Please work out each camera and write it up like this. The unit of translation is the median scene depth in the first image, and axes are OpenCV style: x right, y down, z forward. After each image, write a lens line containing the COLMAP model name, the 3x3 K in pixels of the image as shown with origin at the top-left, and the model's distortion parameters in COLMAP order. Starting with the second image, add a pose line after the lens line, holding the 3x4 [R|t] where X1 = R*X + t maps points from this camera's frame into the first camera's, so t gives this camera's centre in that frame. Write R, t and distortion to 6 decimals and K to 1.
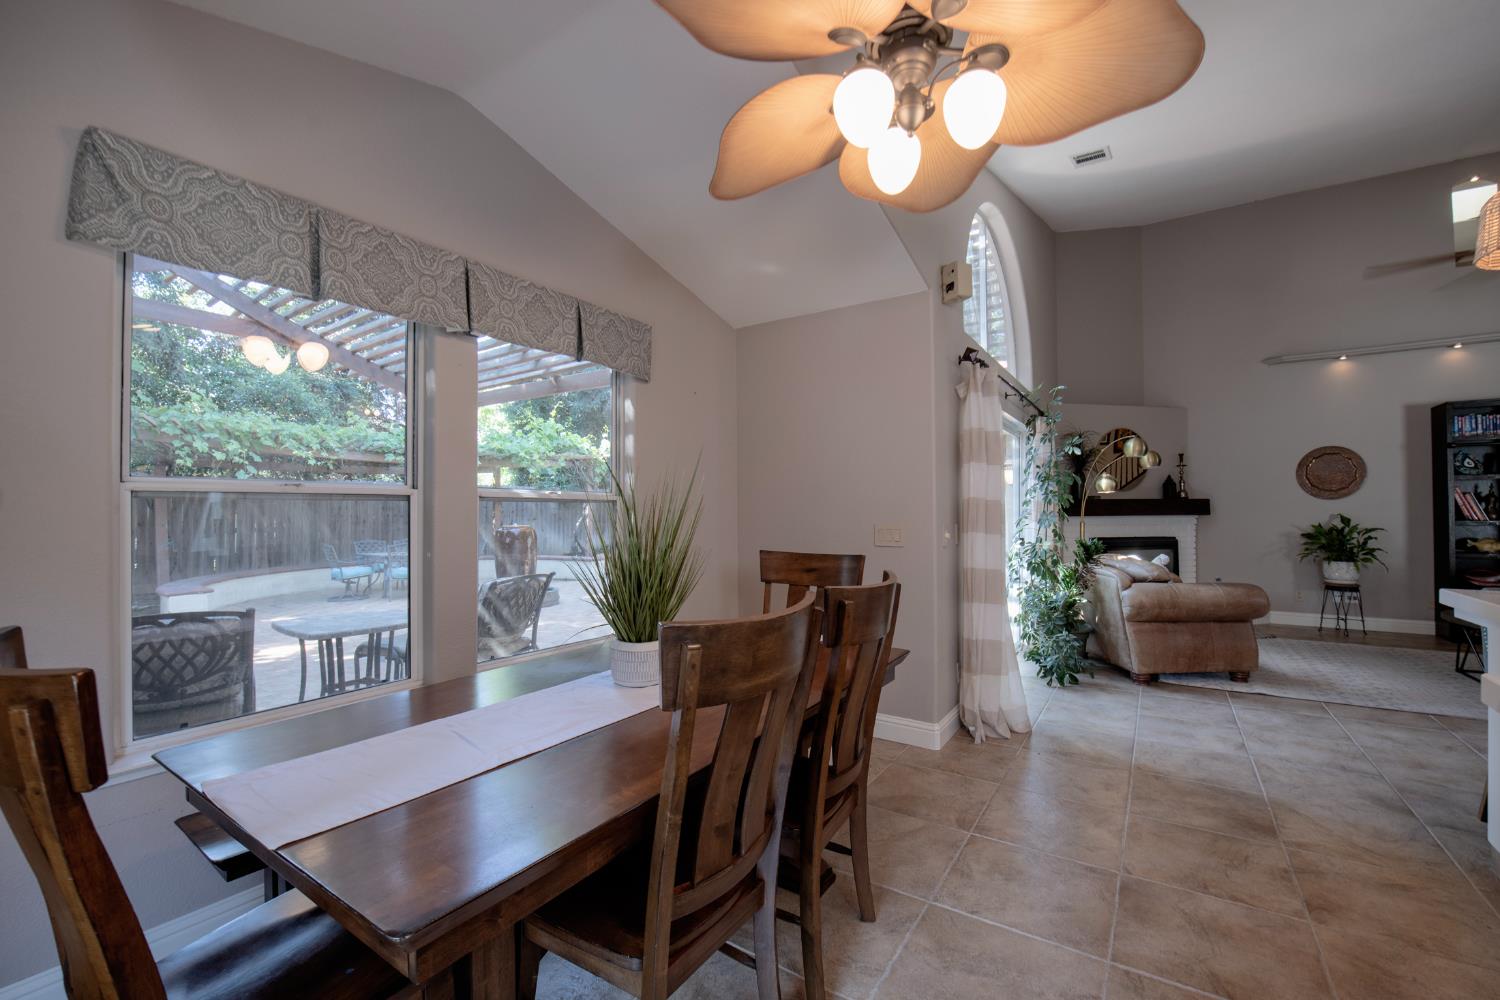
lens RADIAL K [[613.4, 0, 753.4], [0, 613.4, 502.5], [0, 0, 1]] dist [-0.012657, -0.003530]
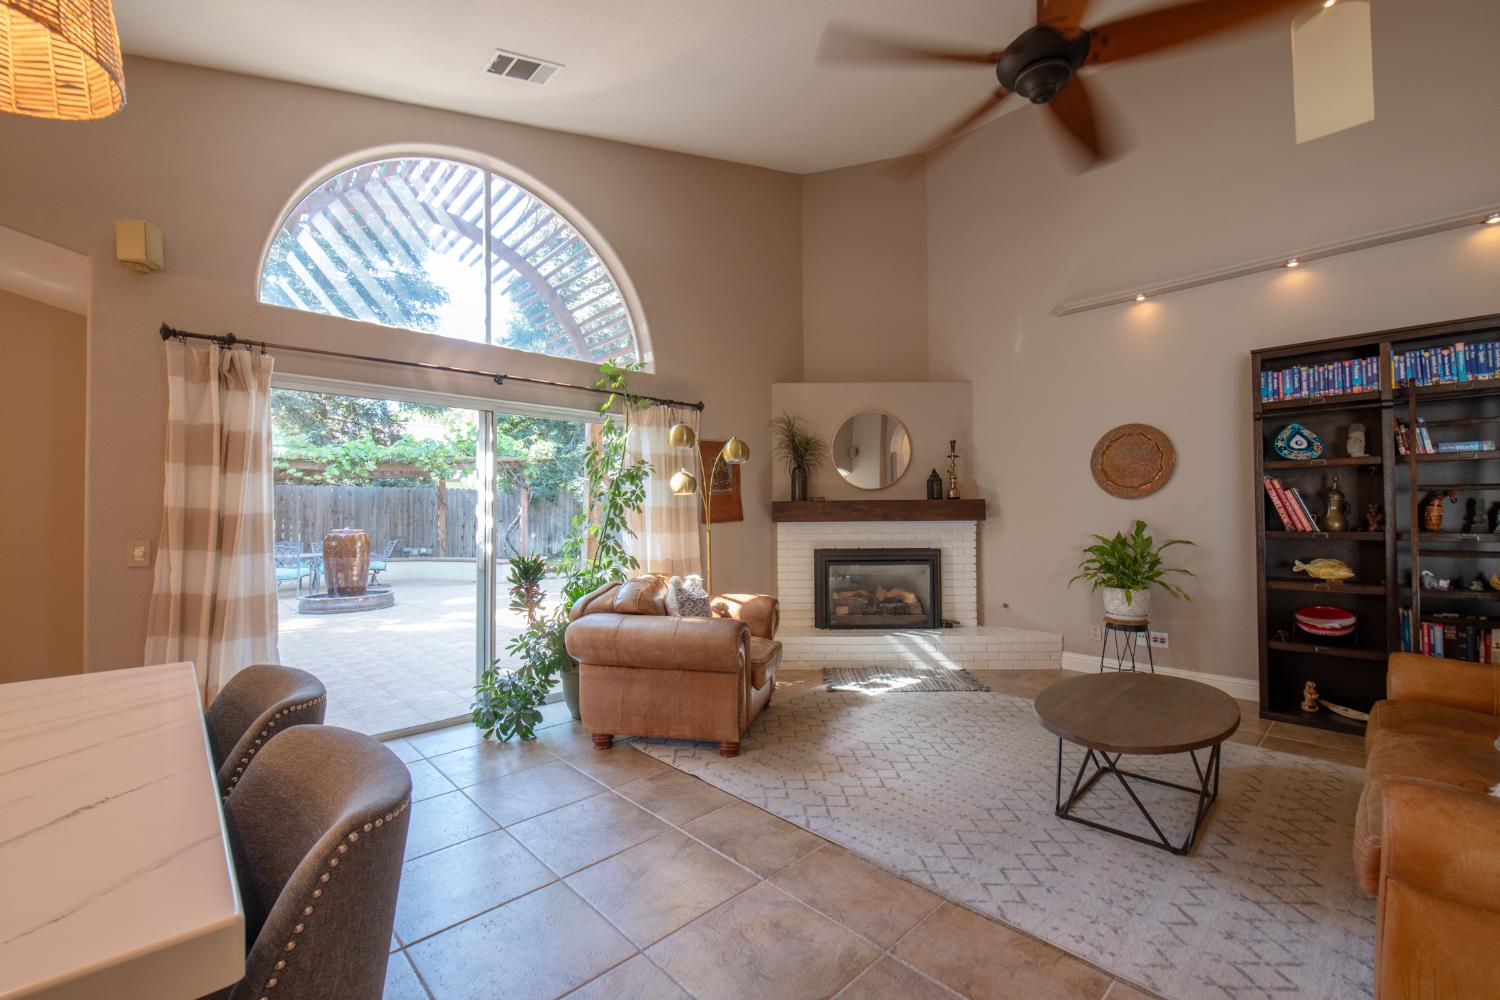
lens RADIAL K [[624.5, 0, 755.7], [0, 624.5, 499.2], [0, 0, 1]] dist [0.000776, -0.003432]
pose [[0.977785, -0.006556, -0.209510, 0.734203], [0.005324, 0.999965, -0.006443, -0.002901], [0.209544, 0.005185, 0.977785, 0.206769]]
